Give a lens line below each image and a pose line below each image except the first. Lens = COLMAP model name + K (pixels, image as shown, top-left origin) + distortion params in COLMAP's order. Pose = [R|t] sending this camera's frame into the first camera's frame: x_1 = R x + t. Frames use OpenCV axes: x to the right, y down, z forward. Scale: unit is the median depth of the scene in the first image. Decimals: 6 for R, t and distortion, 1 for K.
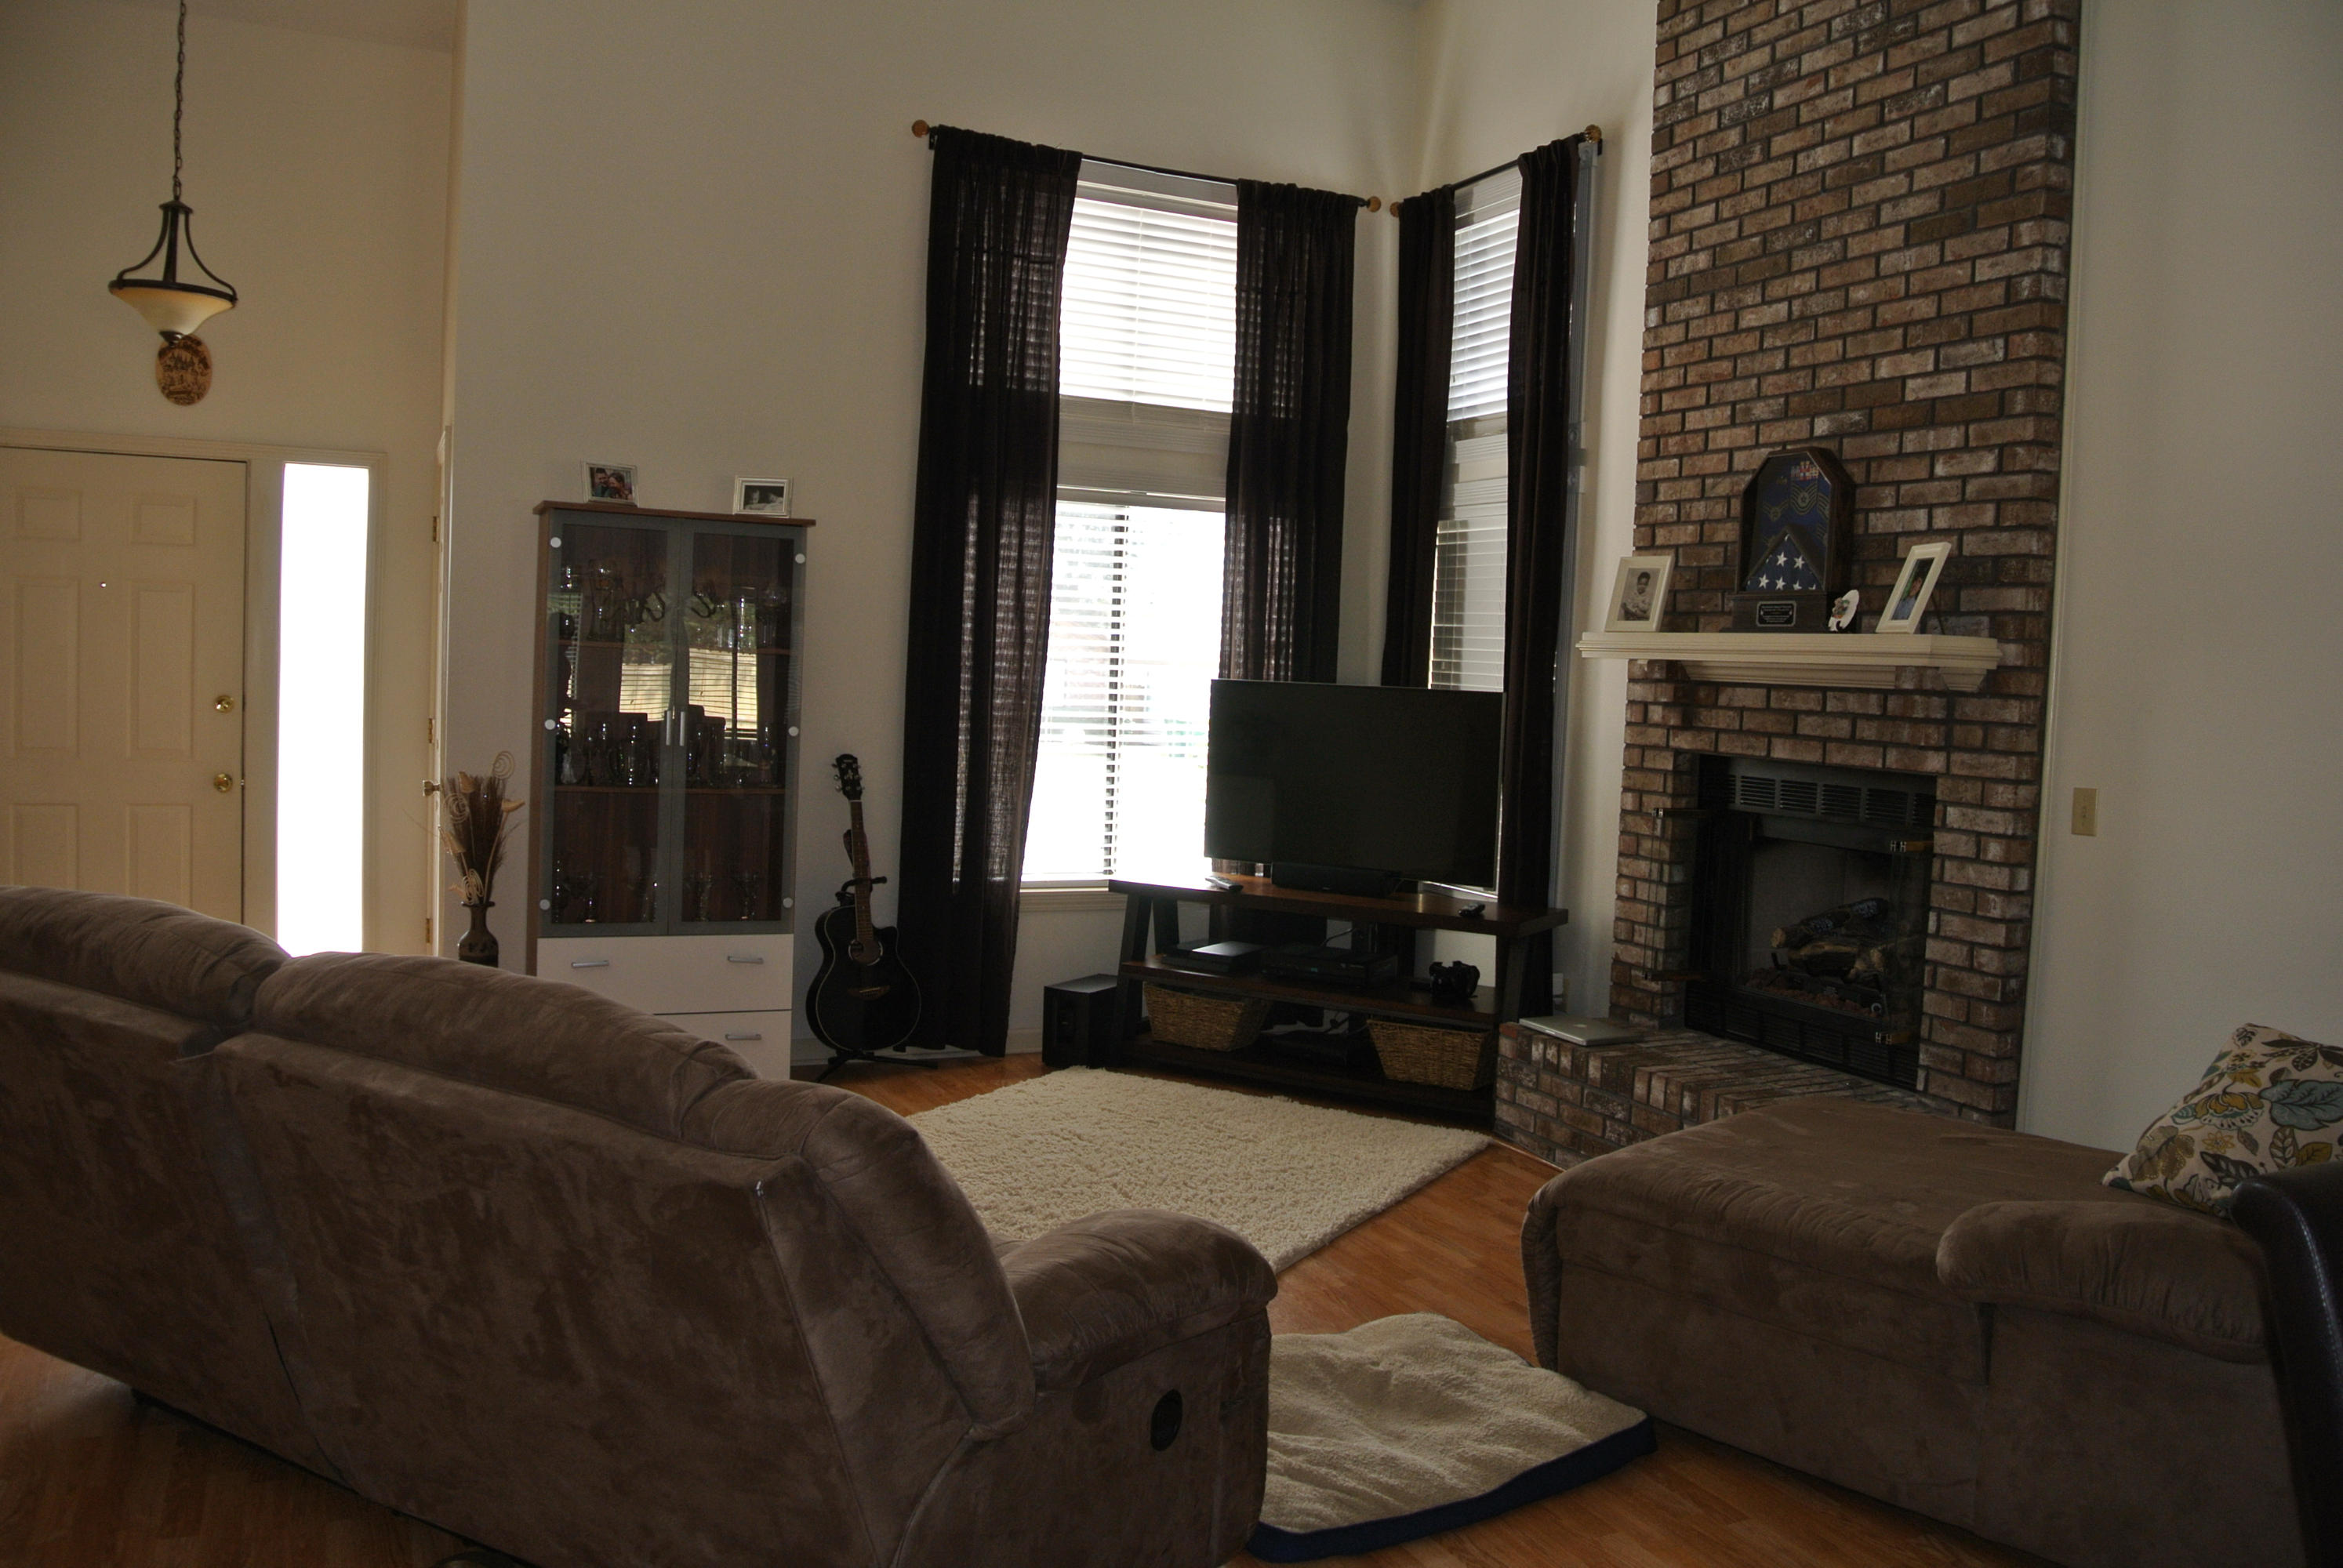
lens RADIAL K [[1791.6, 0, 1178.3], [0, 1791.6, 779.4], [0, 0, 1]] dist [-0.089889, 0.027620]
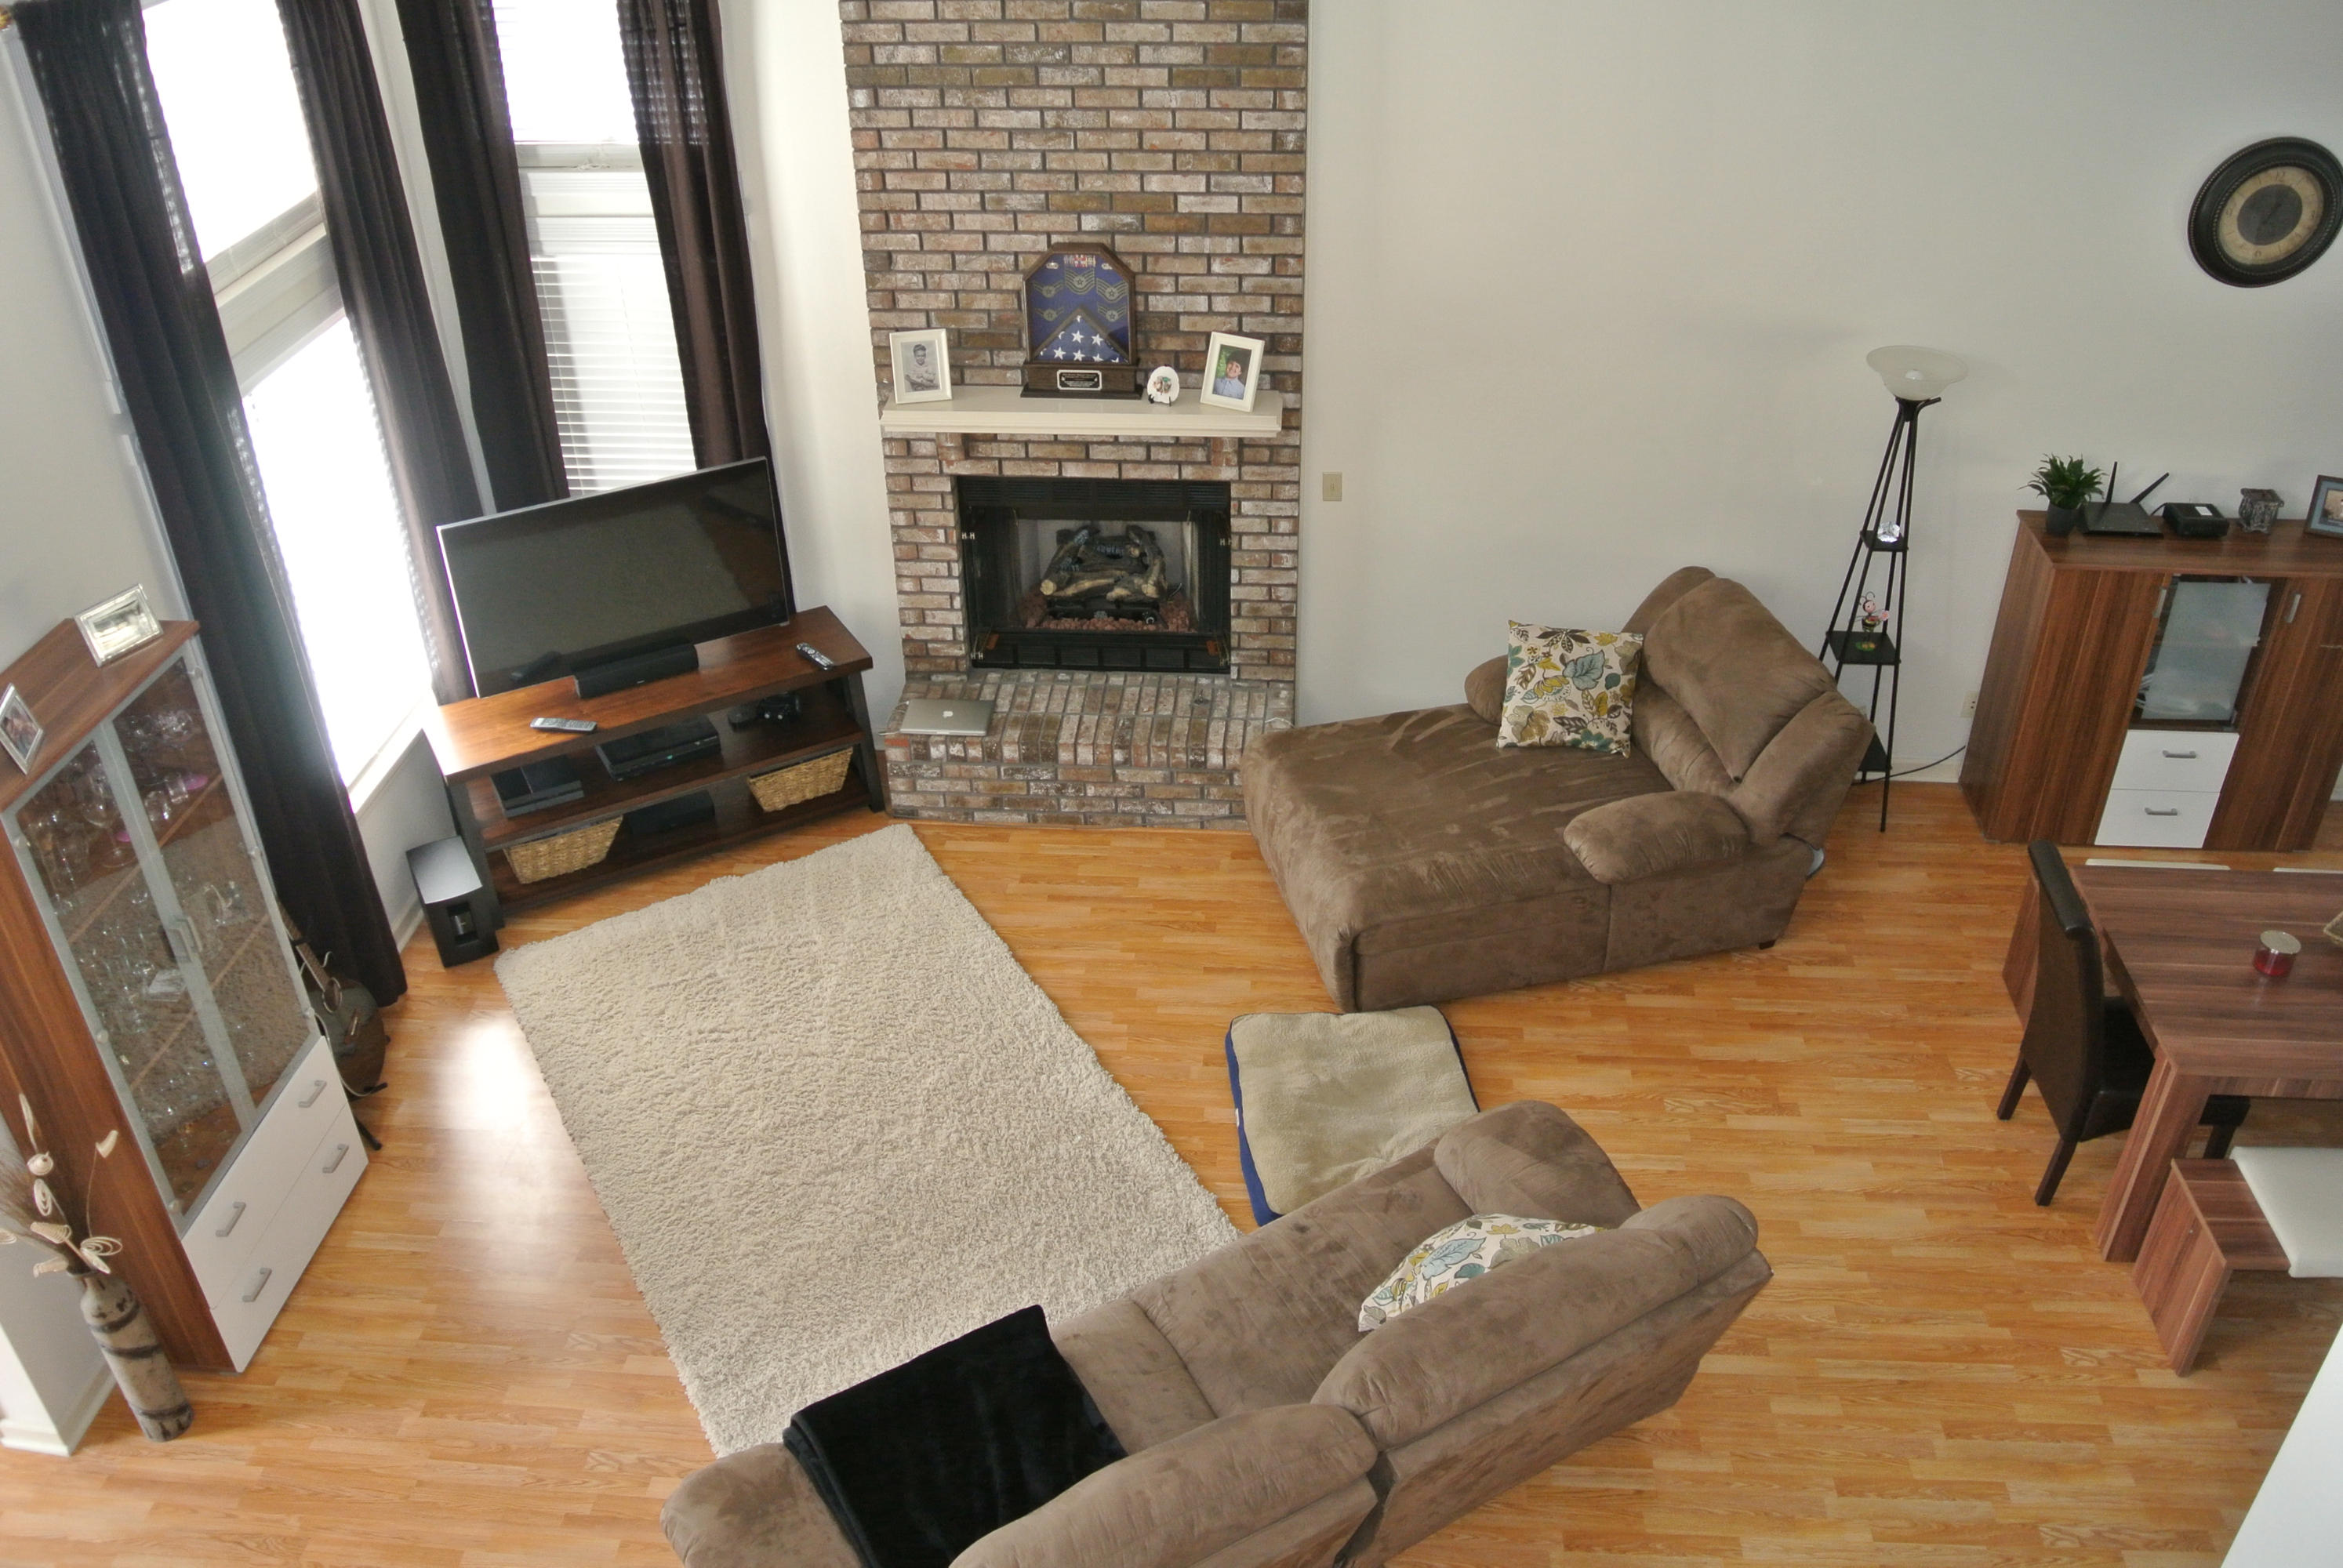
lens RADIAL K [[1850.0, 0, 1171.2], [0, 1850.0, 772.4], [0, 0, 1]] dist [-0.092538, 0.011732]
pose [[0.494077, -0.510107, 0.704044, -0.706426], [0.090415, 0.835544, 0.541933, -0.578968], [-0.864704, -0.204100, 0.458945, 0.307664]]
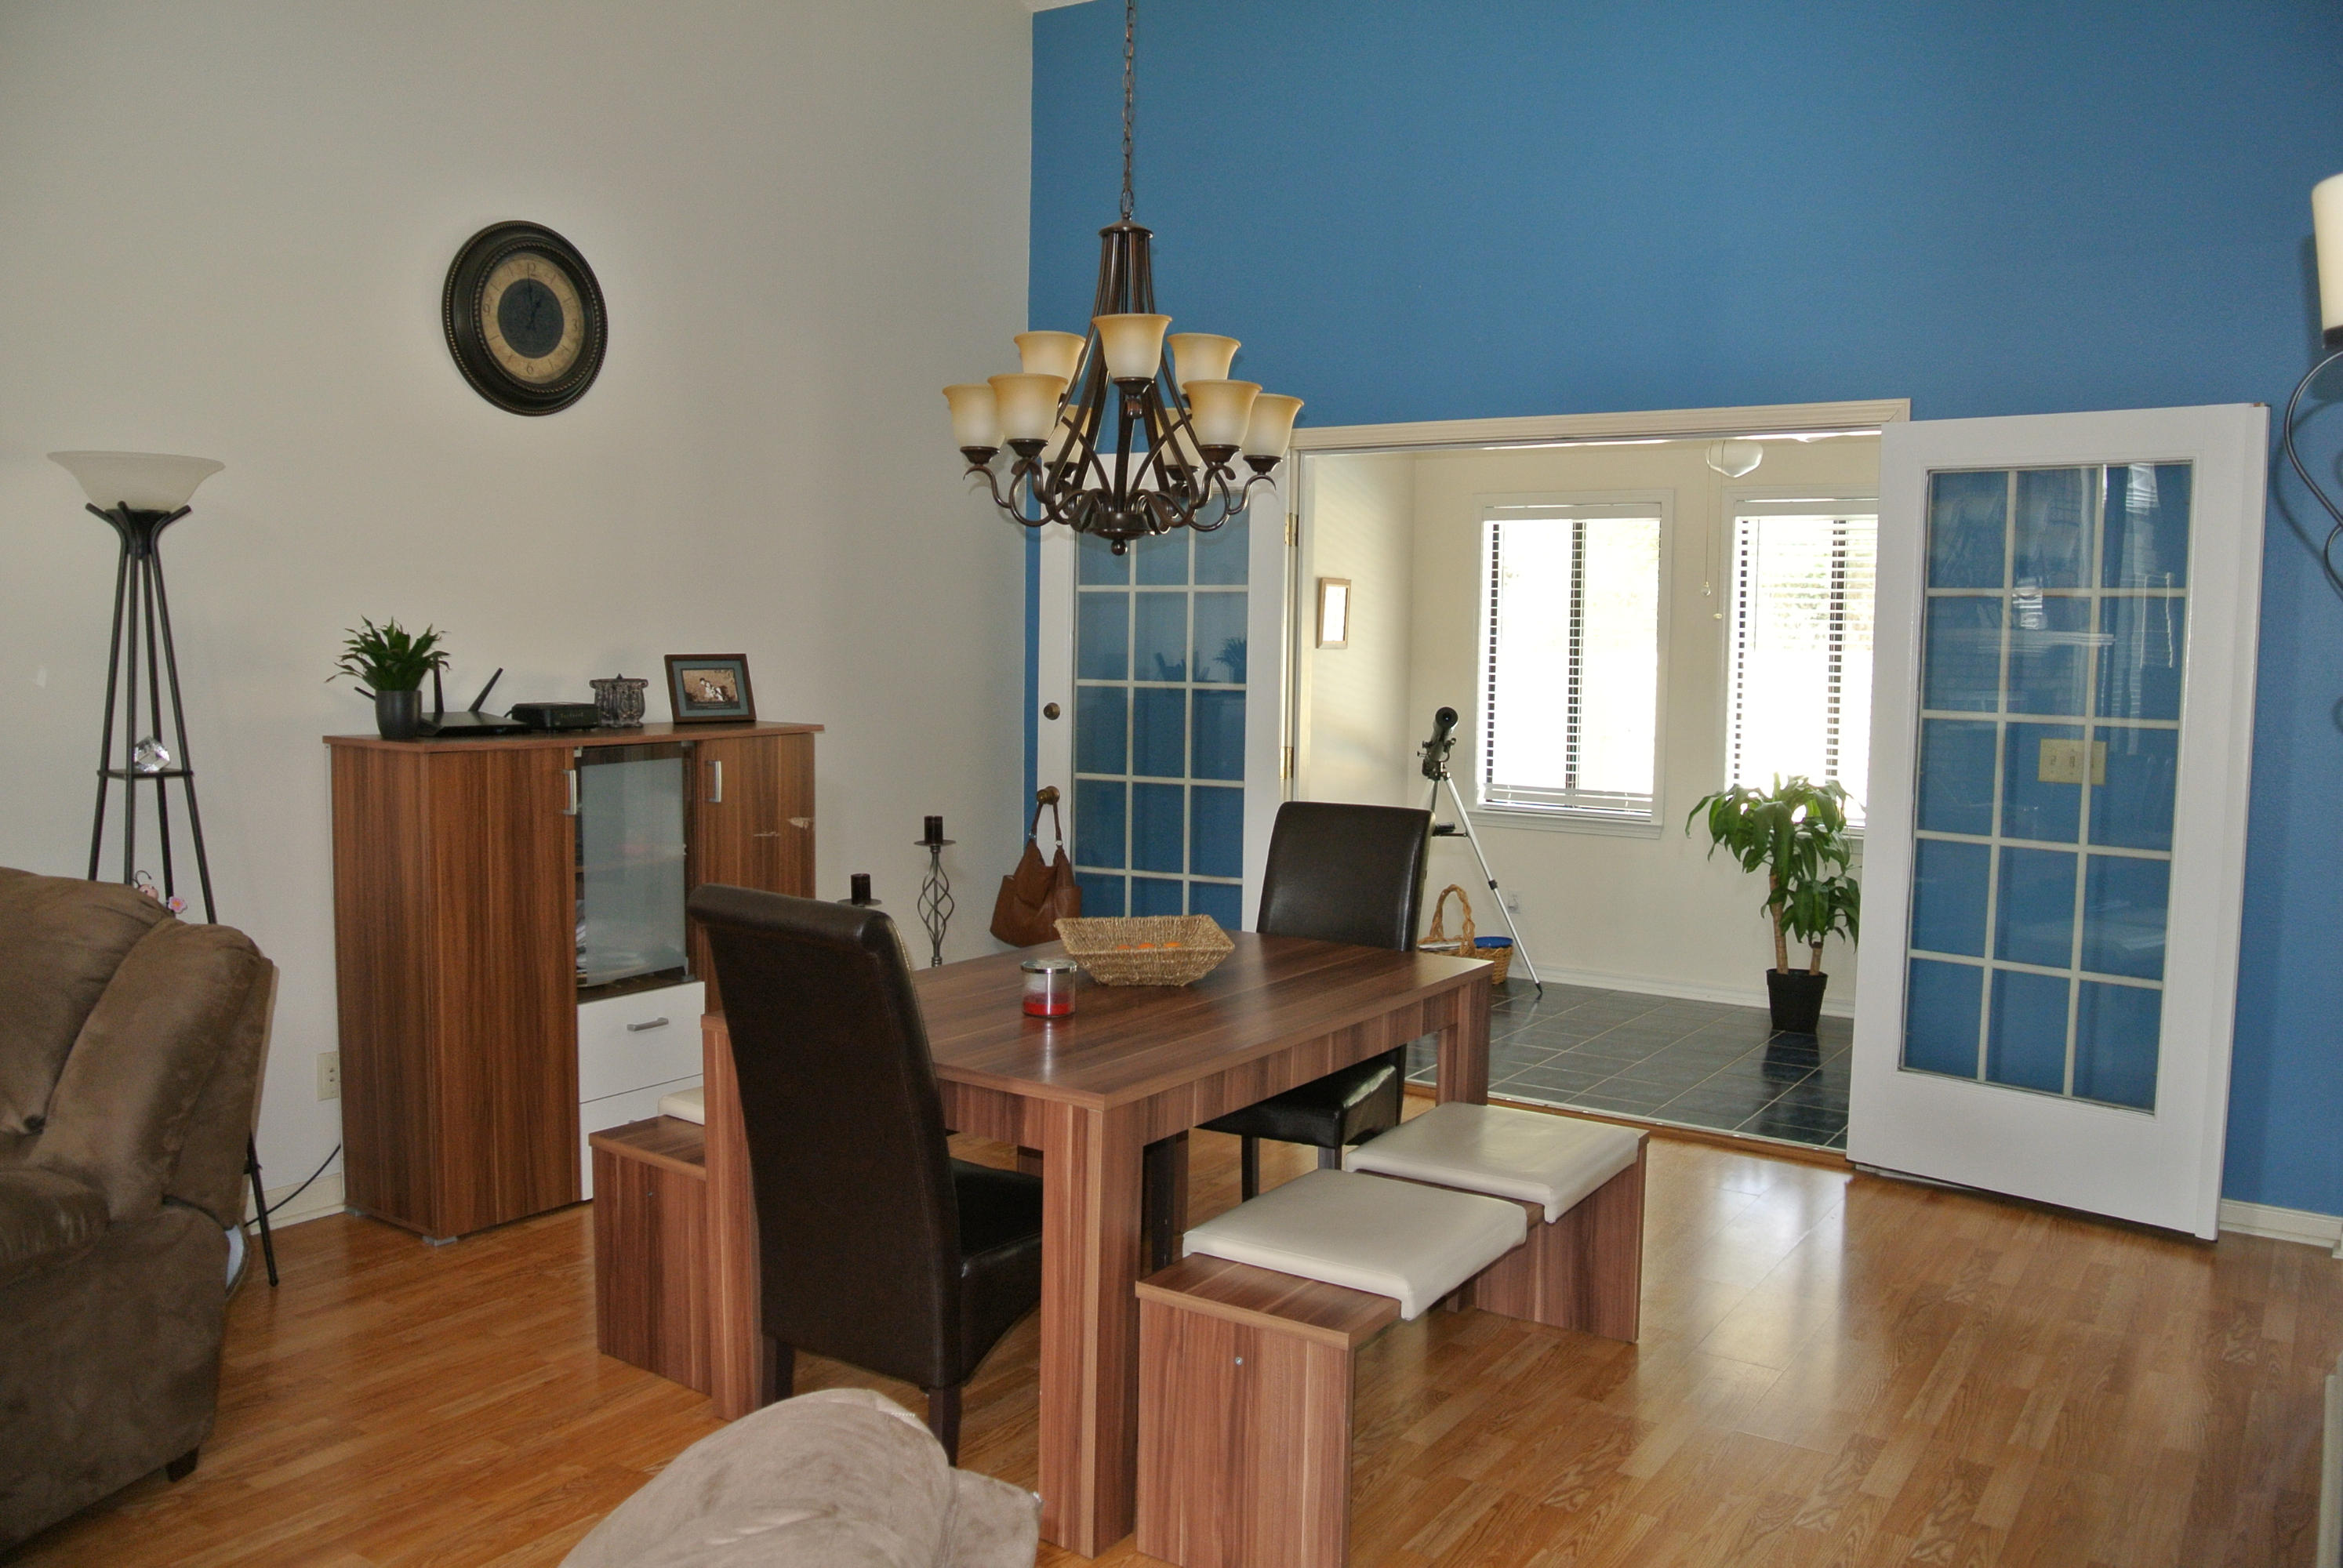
lens RADIAL K [[1791.6, 0, 1177.3], [0, 1791.6, 787.5], [0, 0, 1]] dist [-0.089889, 0.027620]
pose [[-0.510208, -0.119804, 0.851666, -0.306394], [0.018589, 0.988483, 0.150186, -0.045651], [-0.859850, 0.092458, -0.502105, 0.499752]]
